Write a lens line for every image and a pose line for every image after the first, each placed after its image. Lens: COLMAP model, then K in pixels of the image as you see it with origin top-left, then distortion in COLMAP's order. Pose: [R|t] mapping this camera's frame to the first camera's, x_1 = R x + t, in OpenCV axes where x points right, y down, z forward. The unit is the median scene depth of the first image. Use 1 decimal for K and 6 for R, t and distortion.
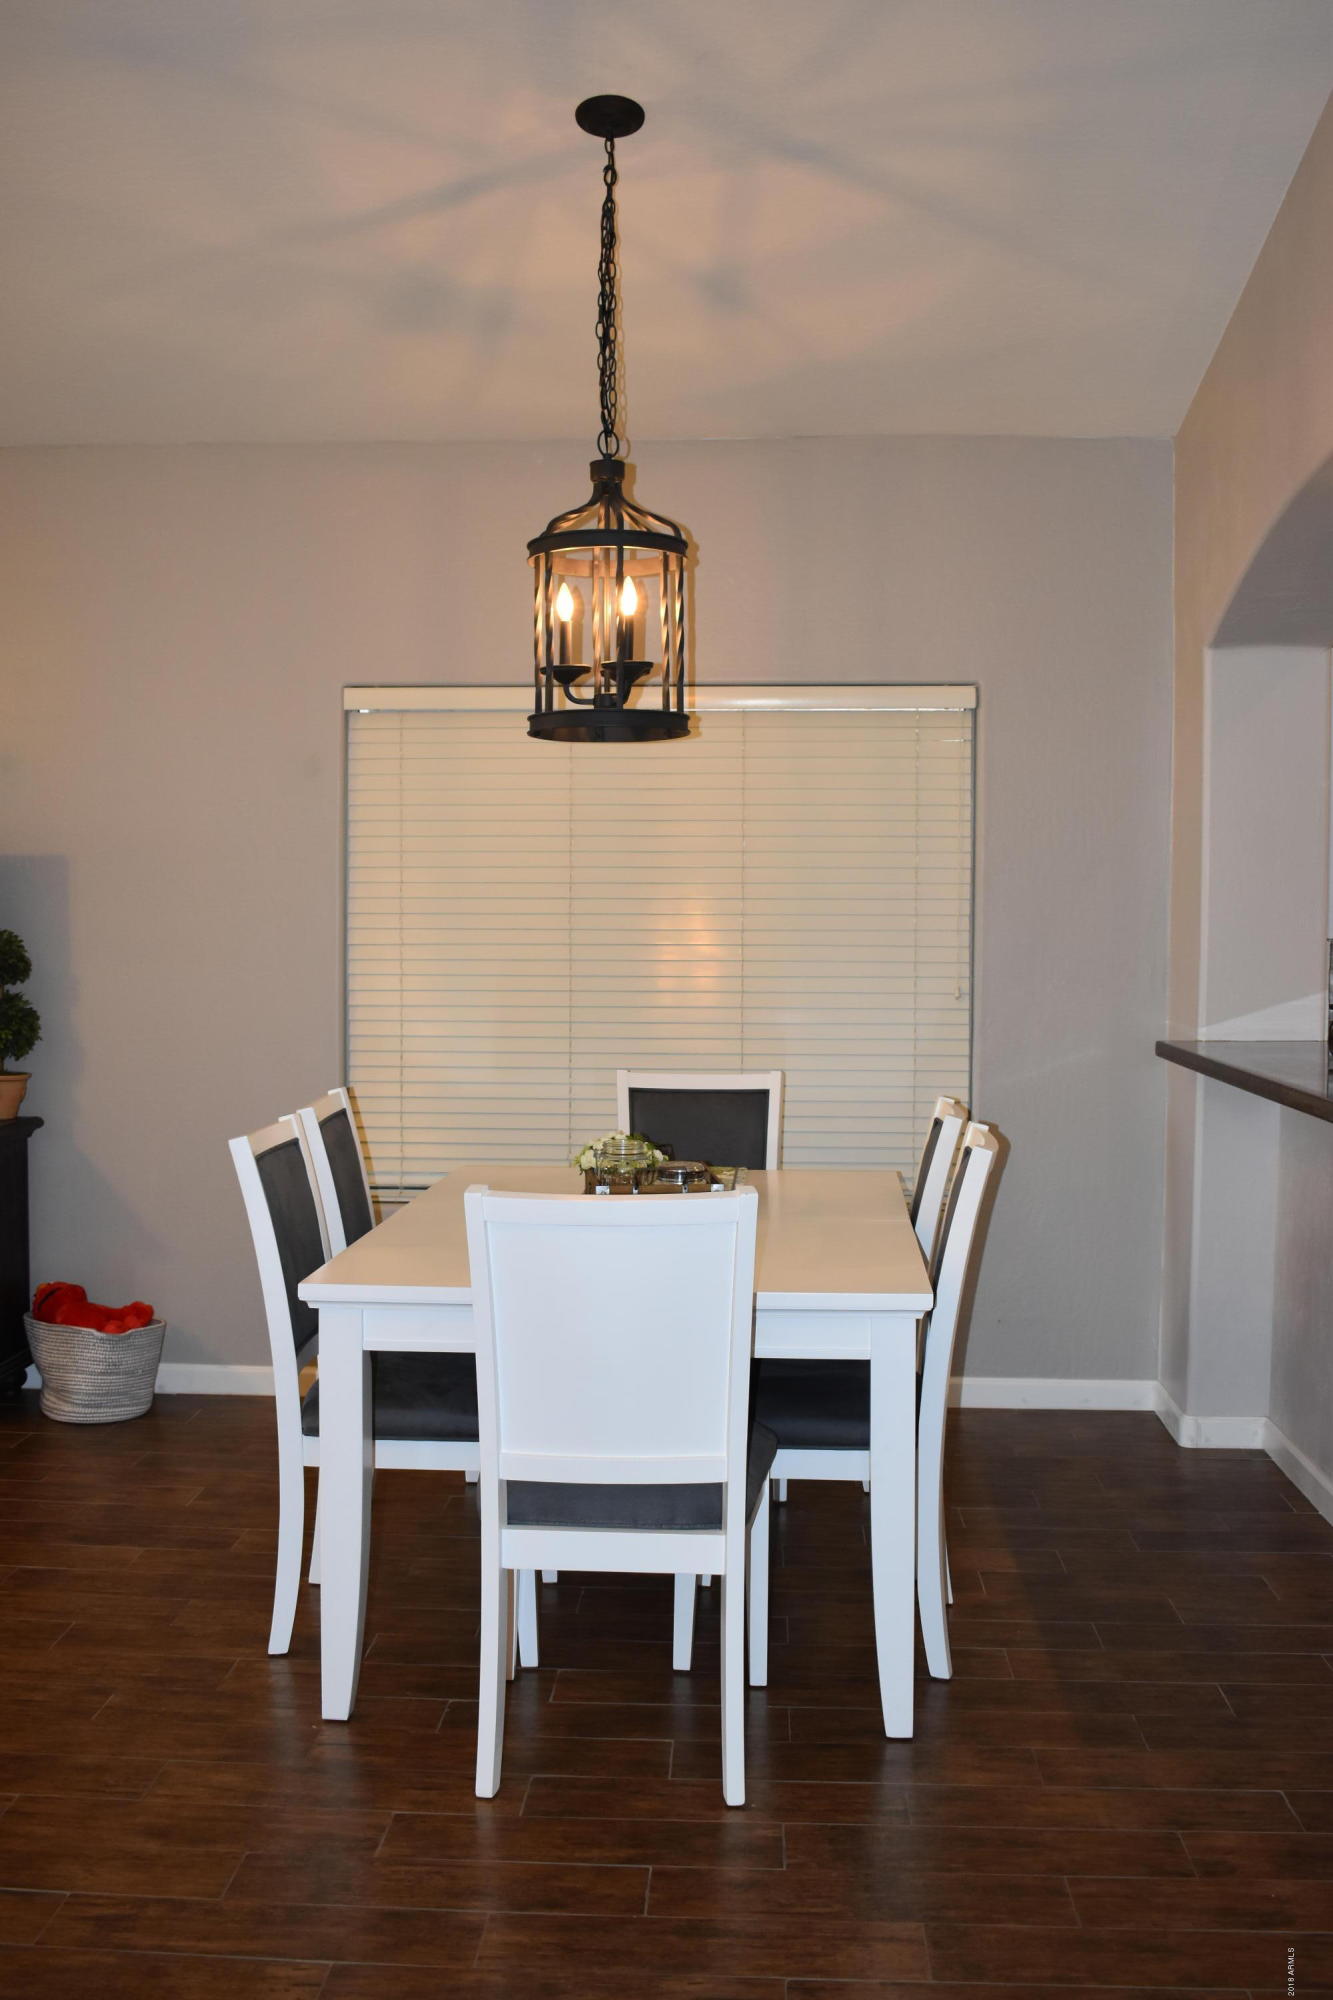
lens RADIAL K [[1964.9, 0, 654.6], [0, 1964.9, 985.3], [0, 0, 1]] dist [-0.076975, 0.003817]
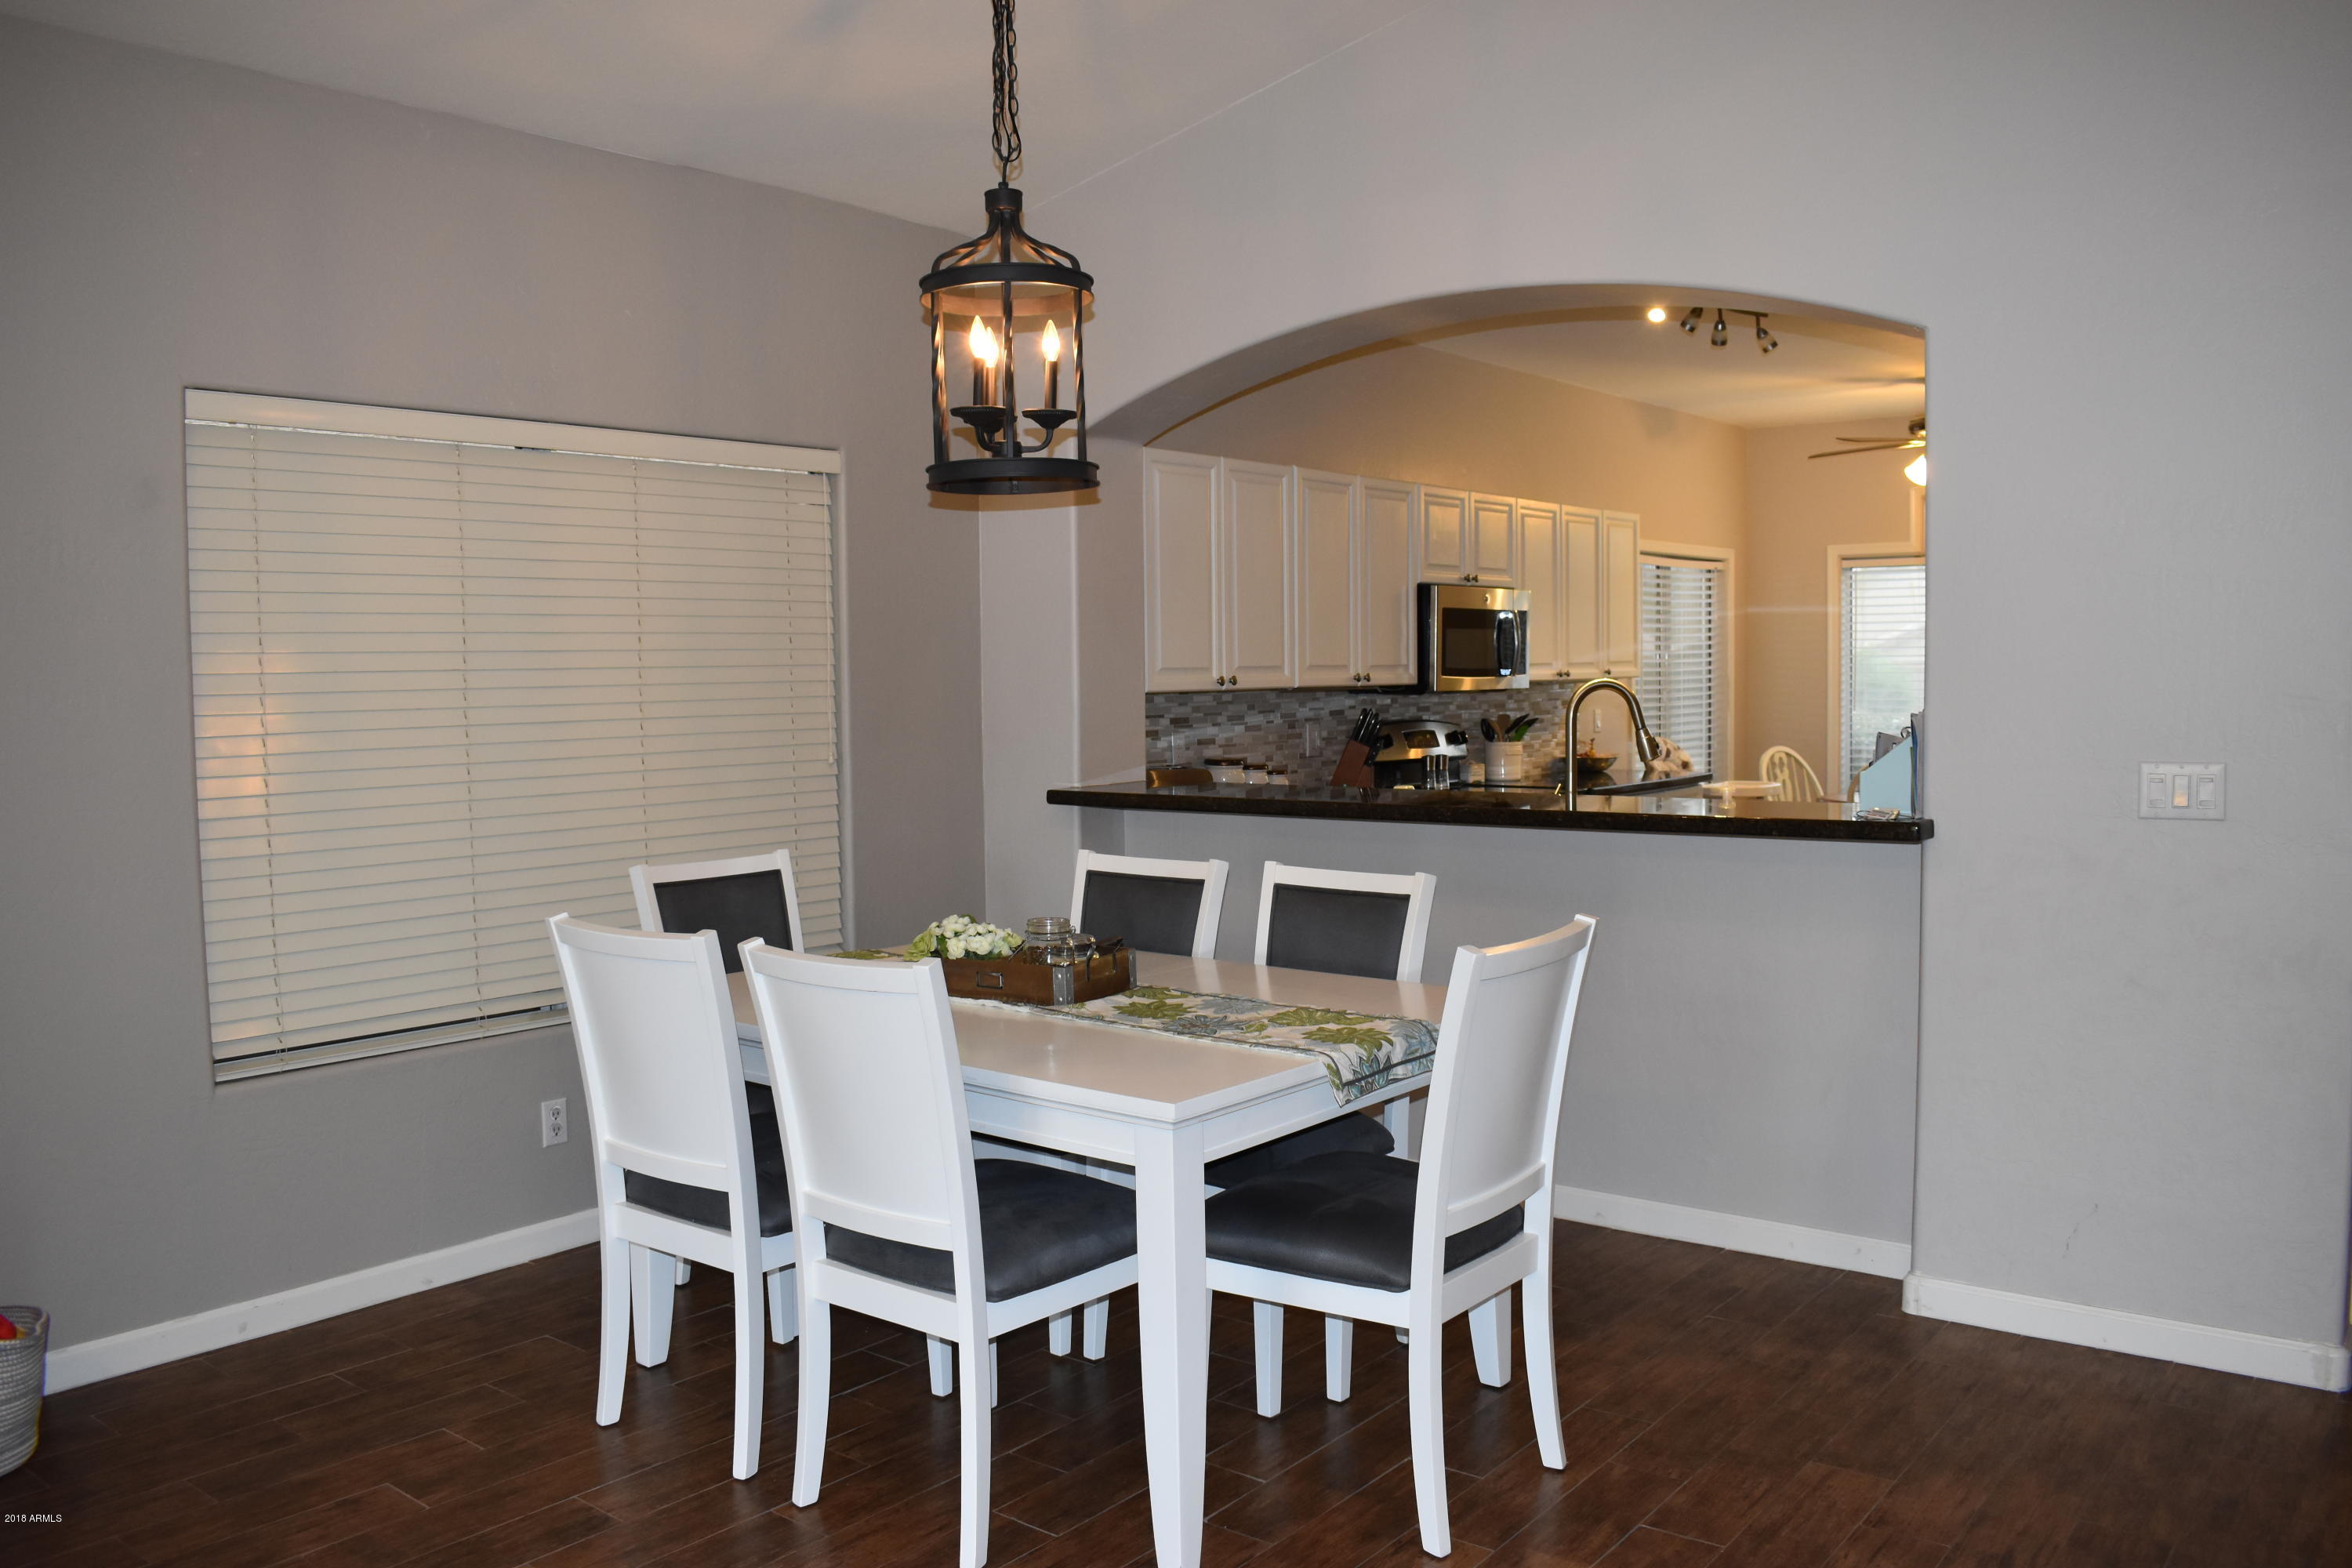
lens RADIAL K [[1823.3, 0, 1181.5], [0, 1823.3, 781.6], [0, 0, 1]] dist [-0.098869, 0.015955]
pose [[0.575125, -0.062733, 0.815657, -0.699619], [0.049325, 0.997901, 0.041970, -0.020267], [-0.816577, 0.016094, 0.577012, 0.447904]]
